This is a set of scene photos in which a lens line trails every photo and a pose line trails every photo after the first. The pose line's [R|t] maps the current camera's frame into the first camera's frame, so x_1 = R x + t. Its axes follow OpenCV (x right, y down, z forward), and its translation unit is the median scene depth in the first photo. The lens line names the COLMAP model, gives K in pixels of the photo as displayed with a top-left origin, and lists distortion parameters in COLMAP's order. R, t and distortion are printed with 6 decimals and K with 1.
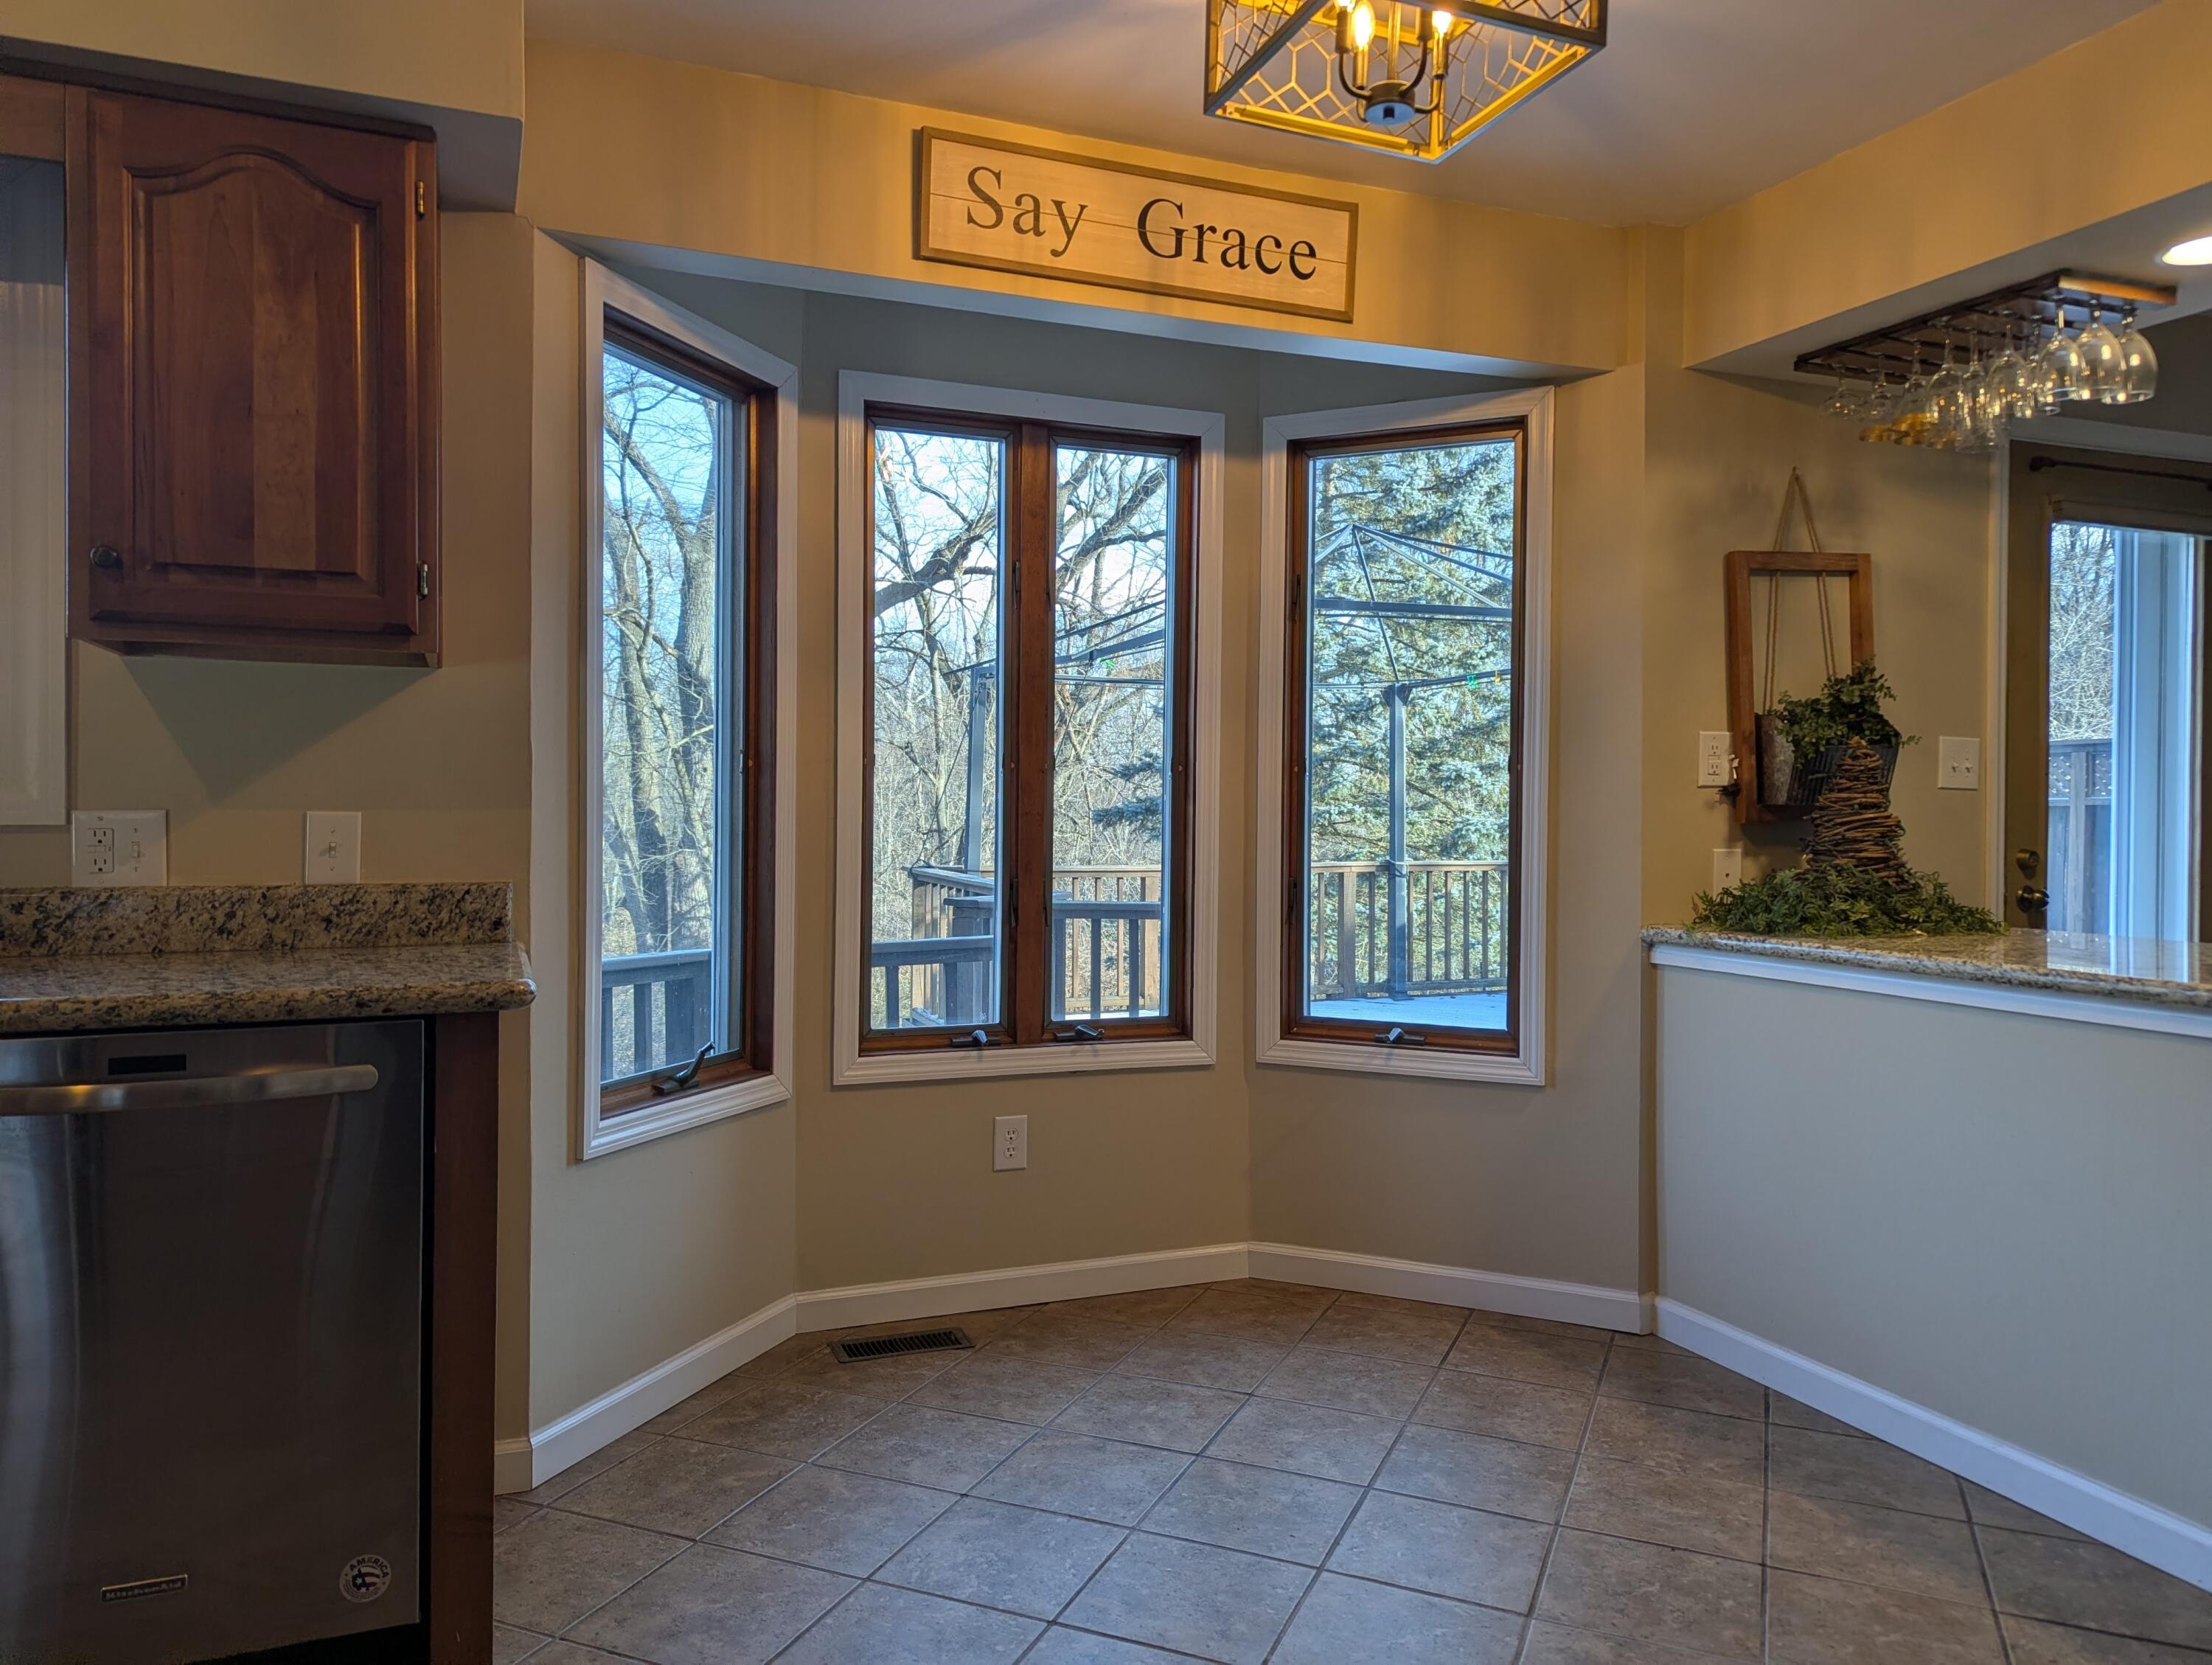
lens RADIAL K [[1555.9, 0, 1106.8], [0, 1555.9, 817.6], [0, 0, 1]] dist [0.059347, -0.050118]
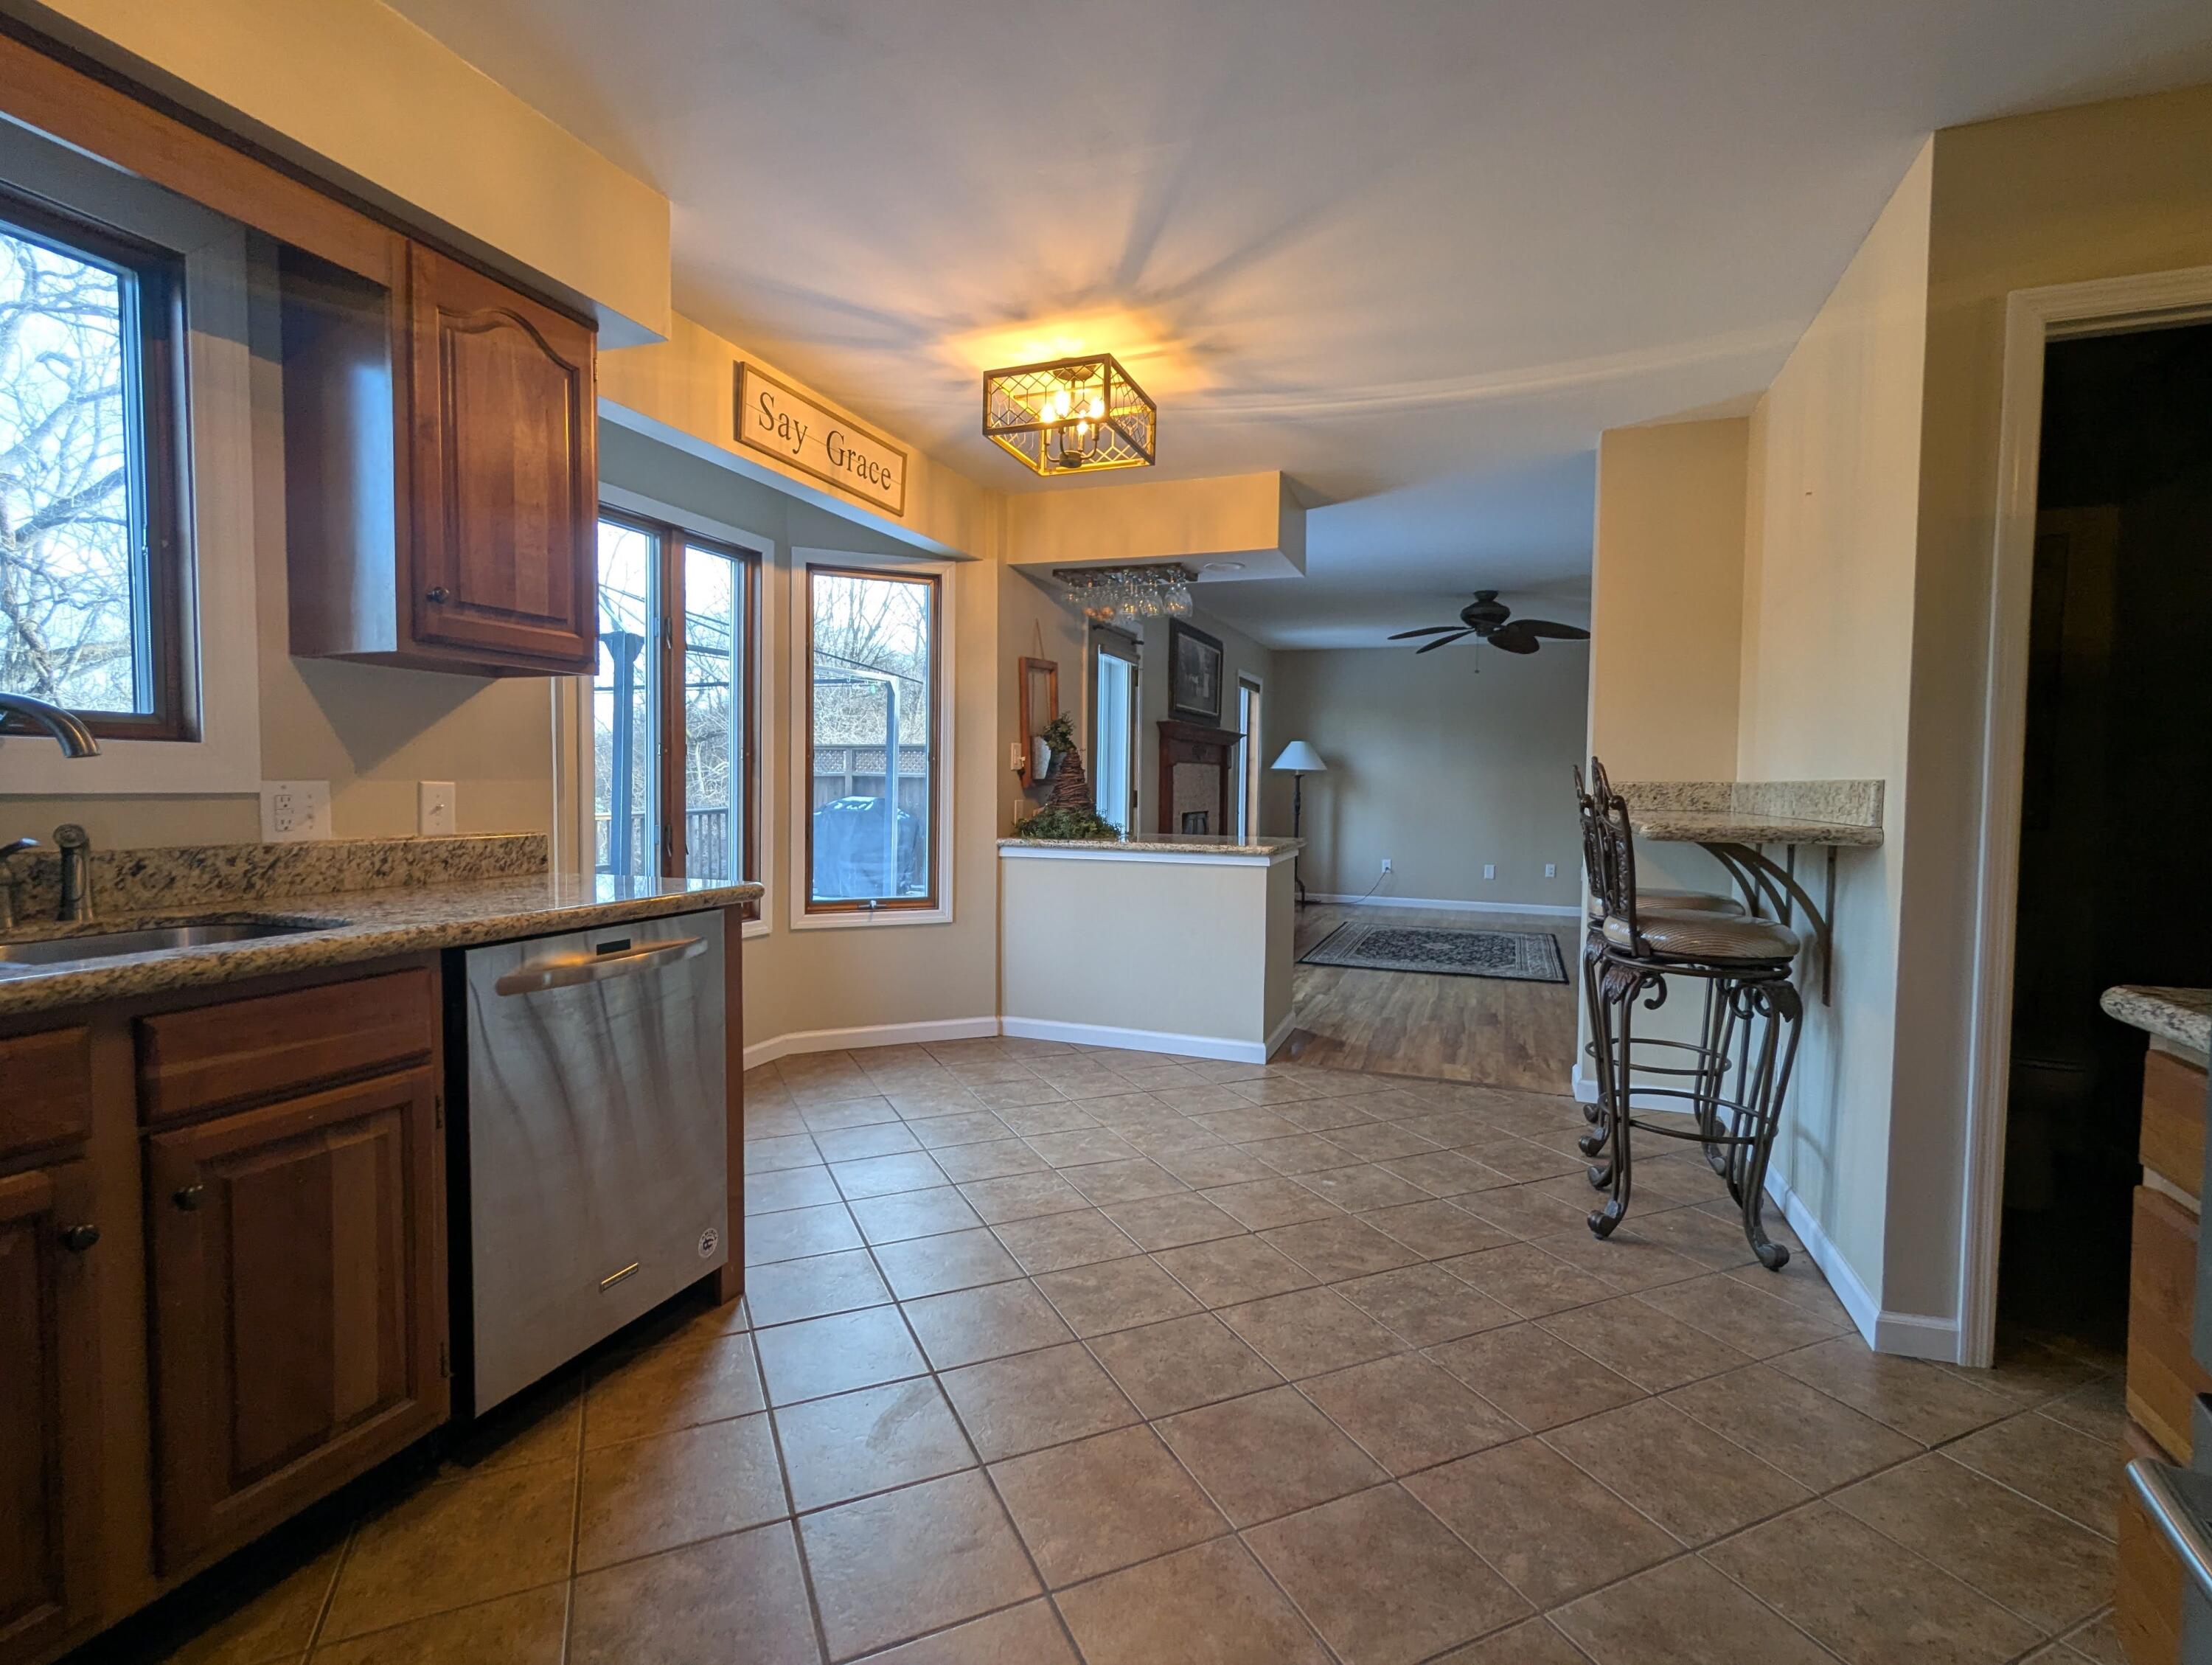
lens RADIAL K [[1052.1, 0, 1116.3], [0, 1052.1, 833.3], [0, 0, 1]] dist [-0.001796, 0.002765]
pose [[0.668893, -0.034254, 0.742569, -0.788096], [-0.001747, 0.998863, 0.047650, -0.003696], [-0.743356, -0.033170, 0.668073, -0.038700]]
